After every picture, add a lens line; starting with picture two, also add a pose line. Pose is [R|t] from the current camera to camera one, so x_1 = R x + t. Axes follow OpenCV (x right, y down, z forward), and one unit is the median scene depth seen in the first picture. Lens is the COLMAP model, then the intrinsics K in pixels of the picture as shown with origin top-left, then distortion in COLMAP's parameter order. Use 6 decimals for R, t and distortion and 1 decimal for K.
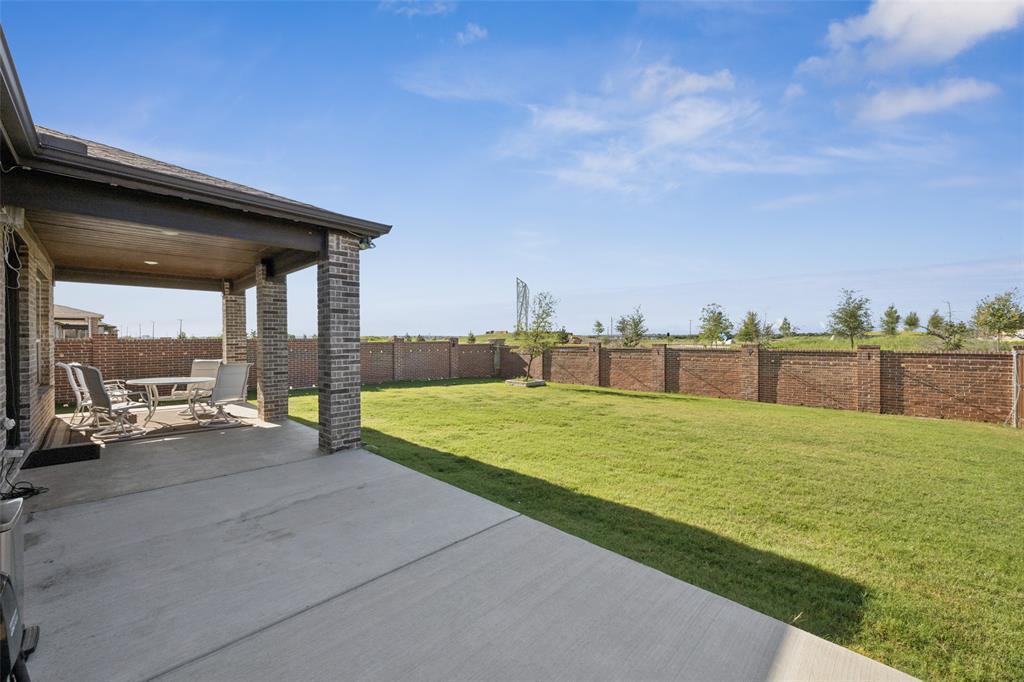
lens RADIAL K [[401.7, 0, 512.0], [0, 401.7, 341.0], [0, 0, 1]] dist [-0.001117, -0.000125]
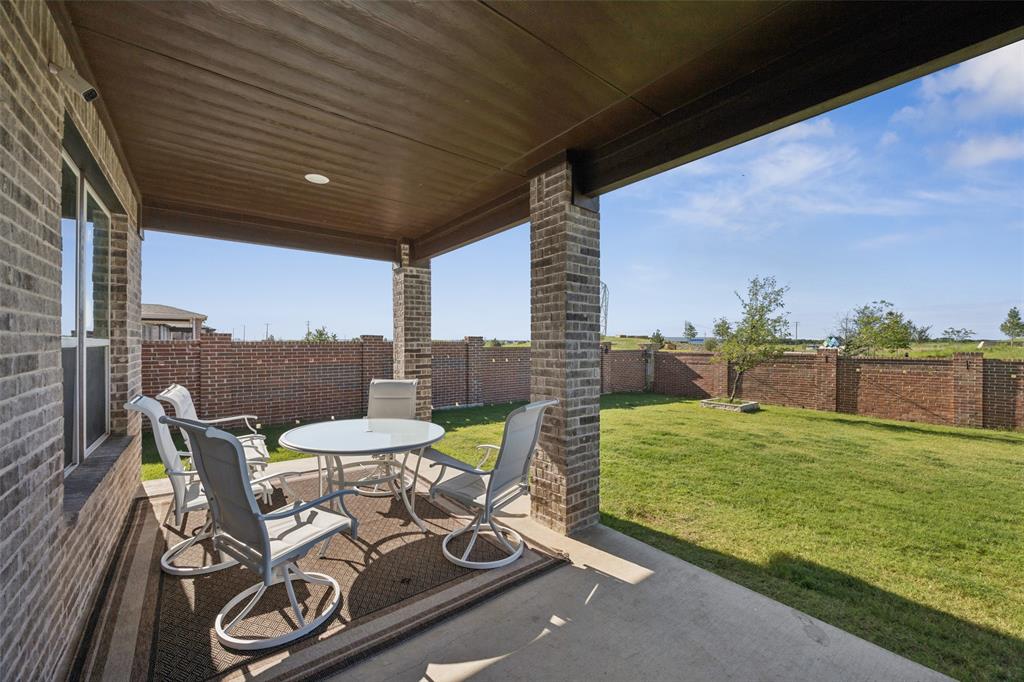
lens RADIAL K [[401.7, 0, 512.0], [0, 401.7, 341.0], [0, 0, 1]] dist [-0.001117, -0.000125]
pose [[0.990316, 0.004686, -0.138753, -0.270543], [-0.006186, 0.999927, -0.010384, -0.000136], [0.138695, 0.011141, 0.990273, 0.252214]]
